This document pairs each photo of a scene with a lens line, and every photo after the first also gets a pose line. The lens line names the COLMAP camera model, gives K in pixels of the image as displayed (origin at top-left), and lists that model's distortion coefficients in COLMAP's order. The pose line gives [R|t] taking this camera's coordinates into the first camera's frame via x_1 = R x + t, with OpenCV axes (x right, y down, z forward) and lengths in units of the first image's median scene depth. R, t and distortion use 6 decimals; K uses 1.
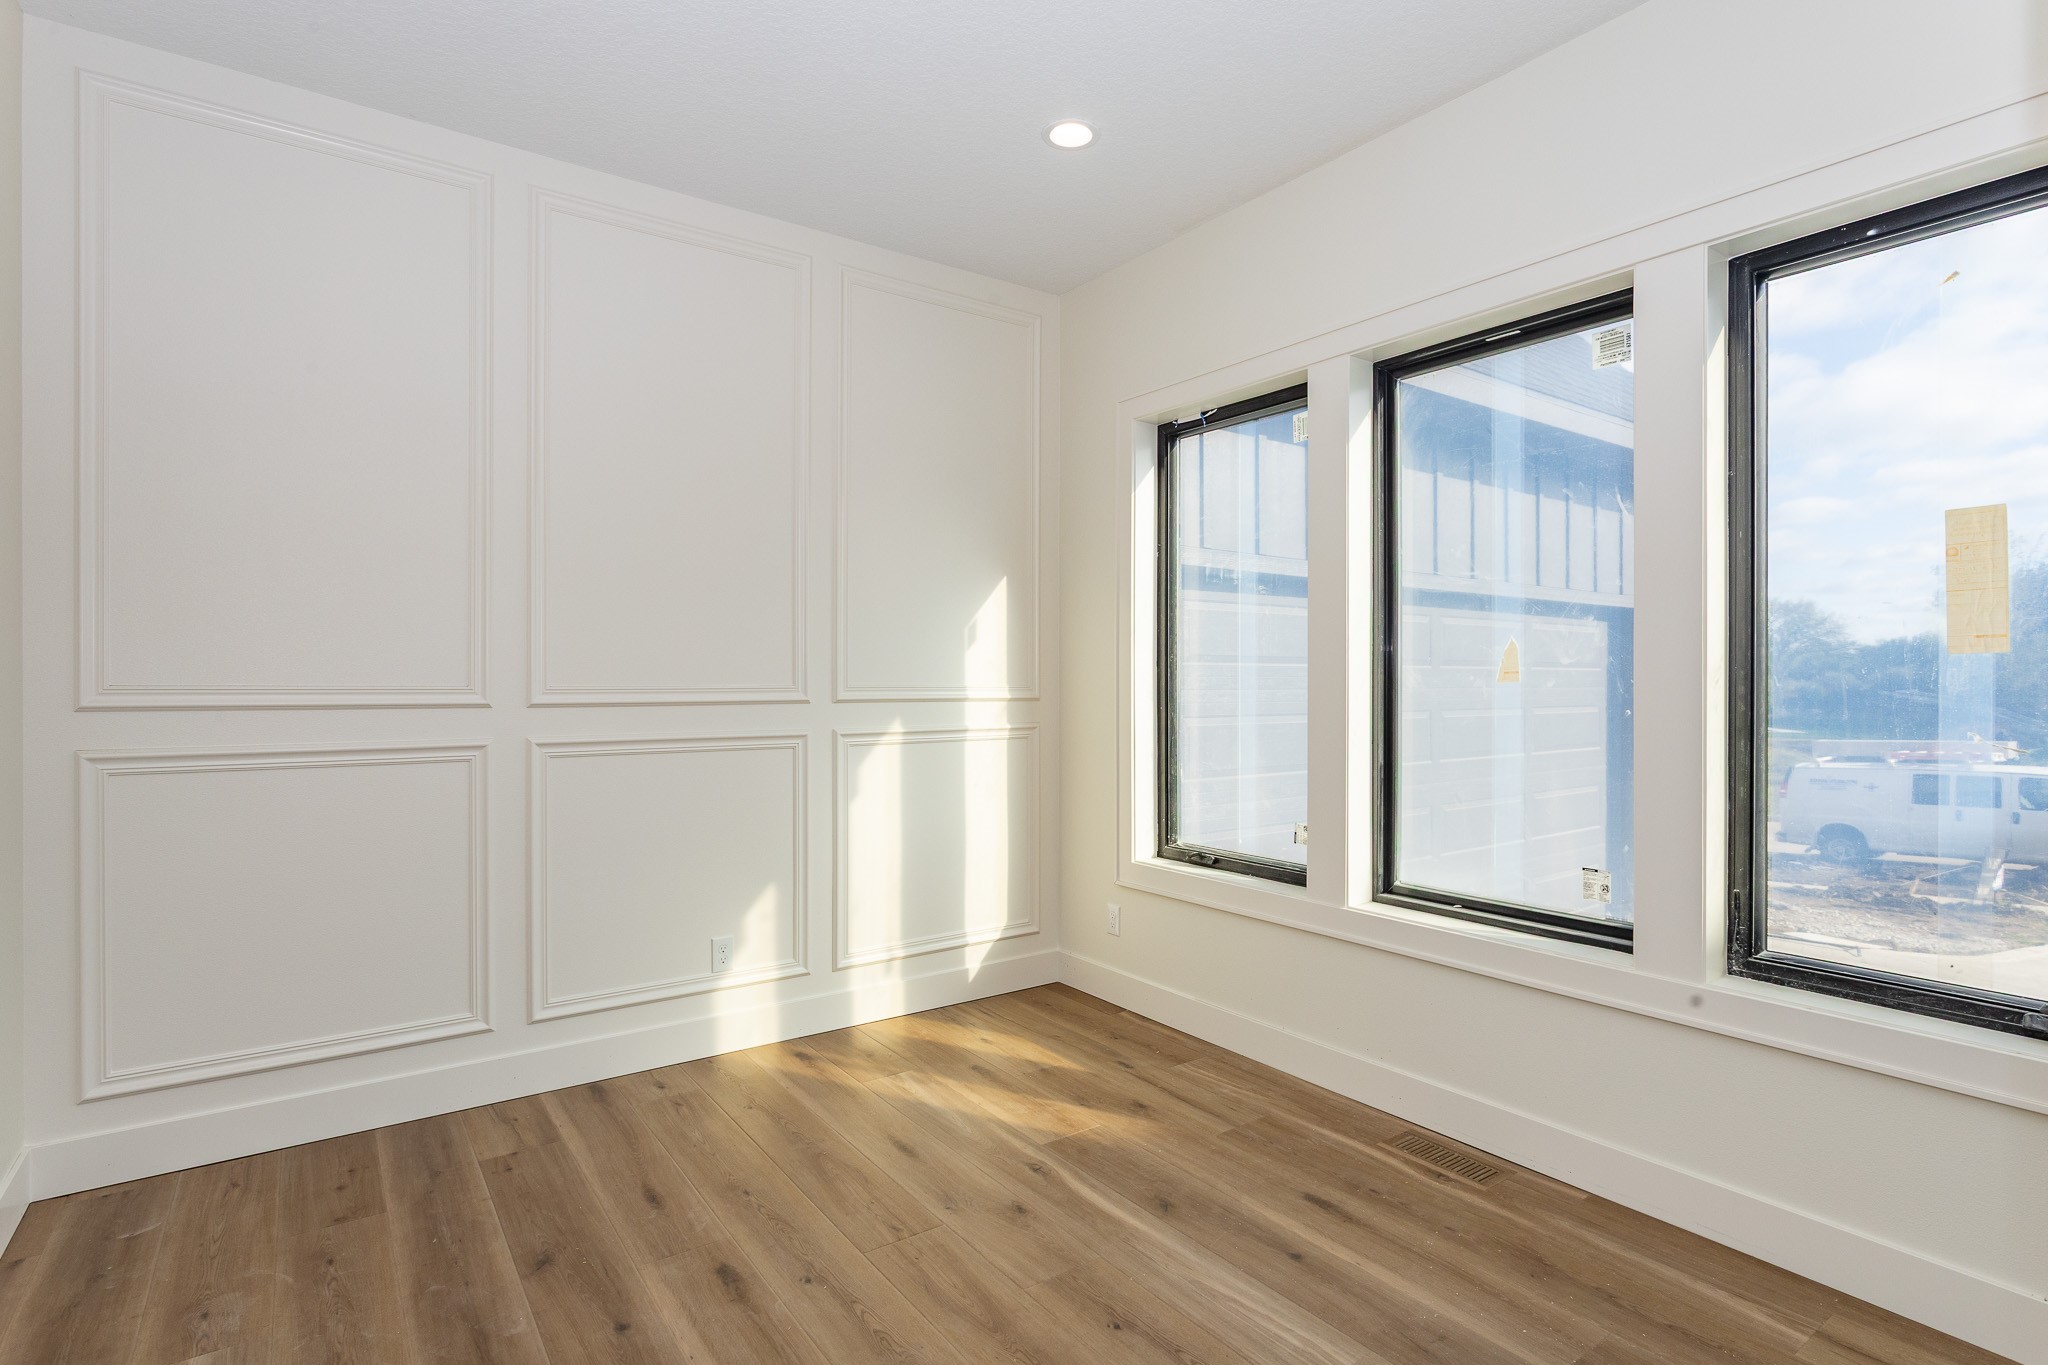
lens RADIAL K [[1006.6, 0, 1024.0], [0, 1006.6, 682.5], [0, 0, 1]] dist [-0.003115, 0.001425]
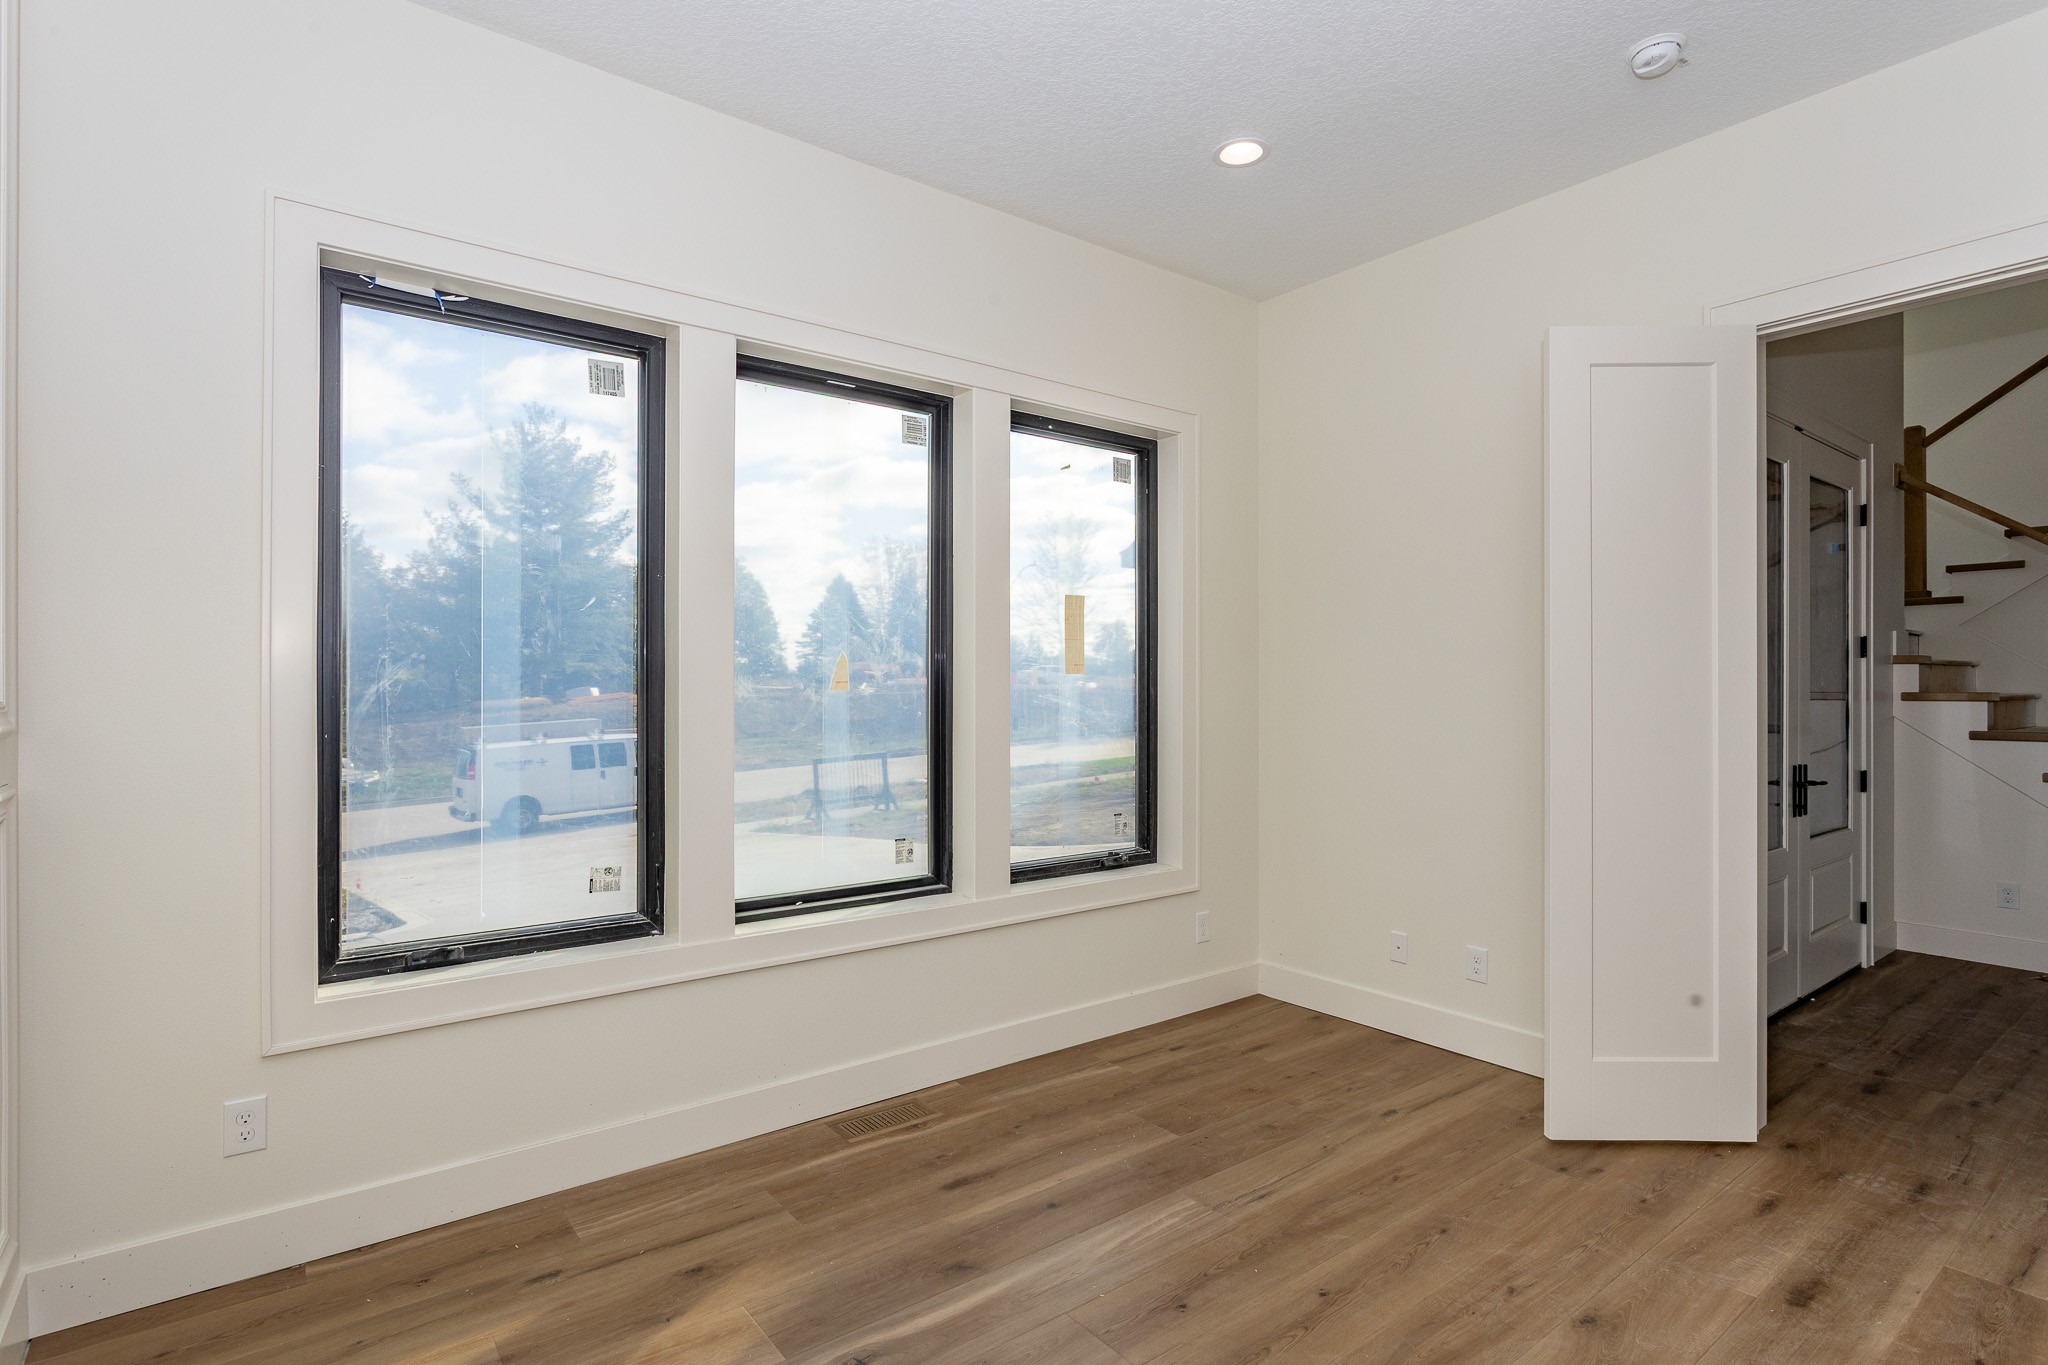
lens RADIAL K [[1006.6, 0, 1024.0], [0, 1006.6, 682.5], [0, 0, 1]] dist [-0.003115, 0.001425]
pose [[-0.026975, 0.005794, 0.999619, -0.698989], [0.001928, 0.999982, -0.005744, -0.003187], [-0.999634, 0.001772, -0.026986, 0.873242]]
